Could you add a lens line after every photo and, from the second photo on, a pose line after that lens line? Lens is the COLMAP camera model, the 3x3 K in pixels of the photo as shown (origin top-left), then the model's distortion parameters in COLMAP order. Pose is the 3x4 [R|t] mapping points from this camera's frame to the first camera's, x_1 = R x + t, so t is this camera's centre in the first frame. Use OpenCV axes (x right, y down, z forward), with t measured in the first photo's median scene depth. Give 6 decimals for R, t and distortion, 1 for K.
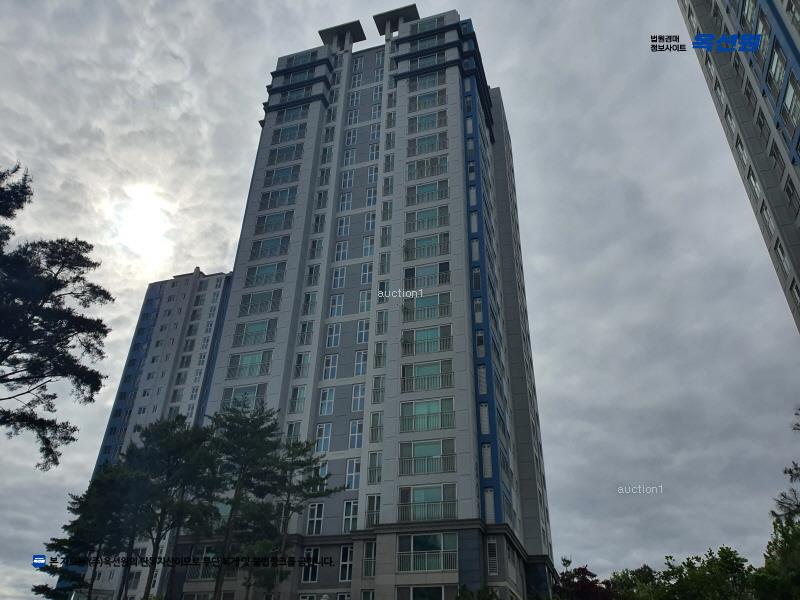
lens RADIAL K [[626.7, 0, 411.6], [0, 626.7, 301.5], [0, 0, 1]] dist [0.006907, 0.002795]
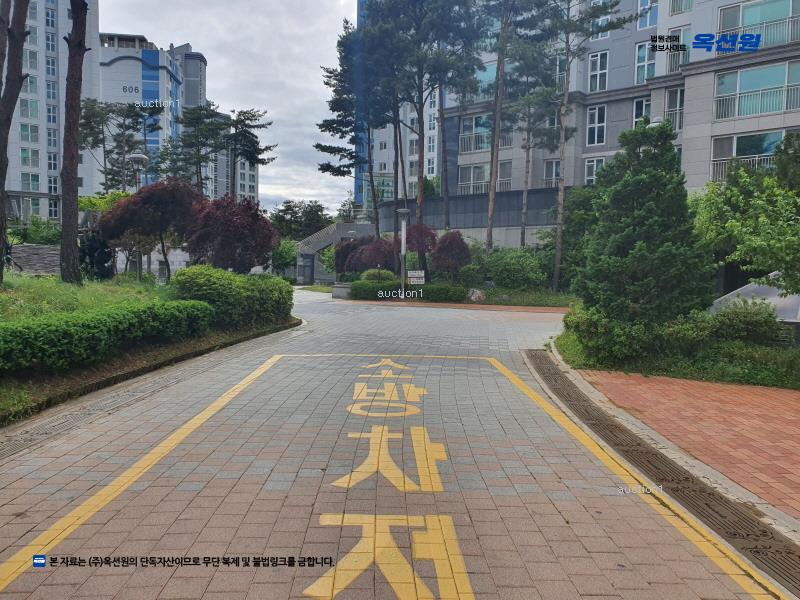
lens RADIAL K [[626.7, 0, 411.6], [0, 626.7, 301.5], [0, 0, 1]] dist [0.006907, 0.002795]
pose [[0.921566, 0.021423, -0.387629, -0.061530], [0.207373, 0.816929, 0.538166, 0.114416], [0.328195, -0.576340, 0.748412, 0.158311]]
